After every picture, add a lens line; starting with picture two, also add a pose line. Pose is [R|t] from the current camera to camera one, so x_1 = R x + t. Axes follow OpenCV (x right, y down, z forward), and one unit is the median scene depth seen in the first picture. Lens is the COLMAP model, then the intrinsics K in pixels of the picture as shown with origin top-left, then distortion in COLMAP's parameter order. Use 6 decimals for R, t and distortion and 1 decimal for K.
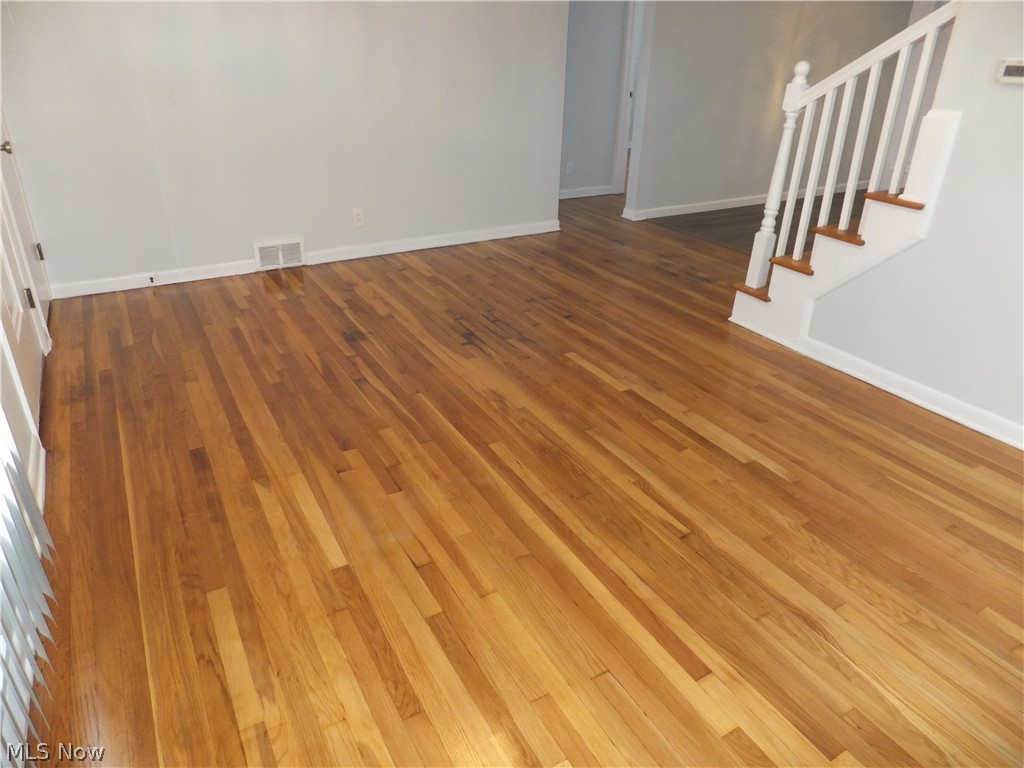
lens RADIAL K [[692.9, 0, 505.9], [0, 692.9, 389.2], [0, 0, 1]] dist [-0.020783, 0.022941]
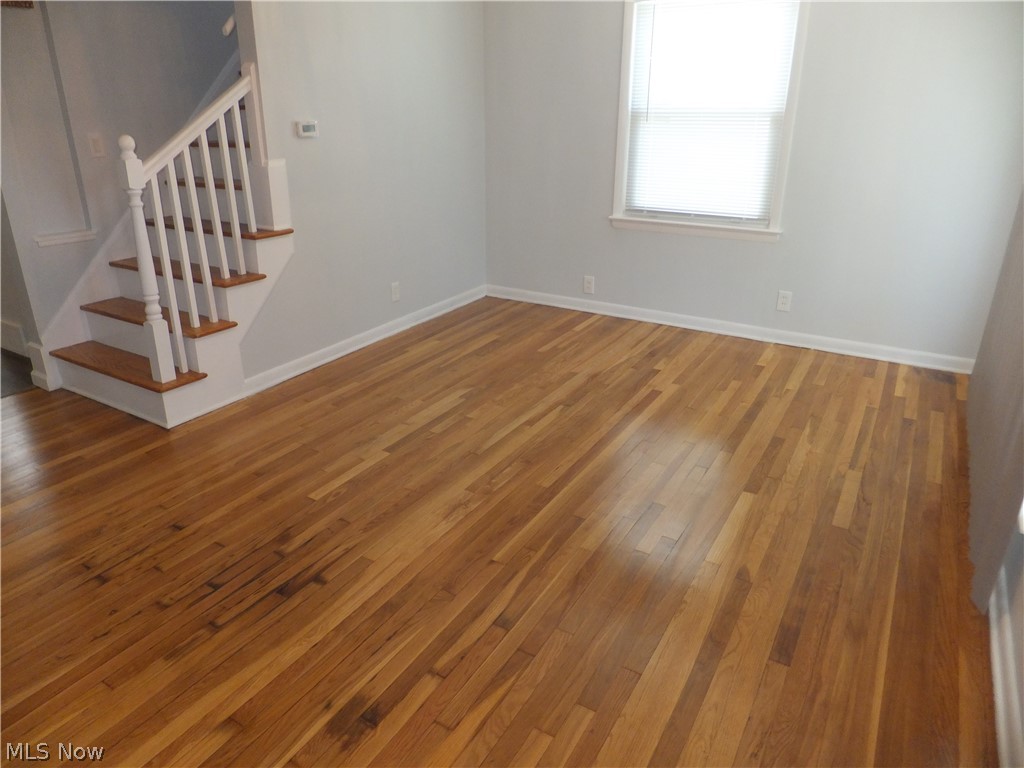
lens RADIAL K [[692.9, 0, 504.4], [0, 692.9, 375.8], [0, 0, 1]] dist [-0.020783, 0.022941]
pose [[-0.493956, -0.327984, 0.805254, -0.738159], [0.396957, 0.738909, 0.544461, -0.604919], [-0.773584, 0.588591, -0.234793, 1.135883]]
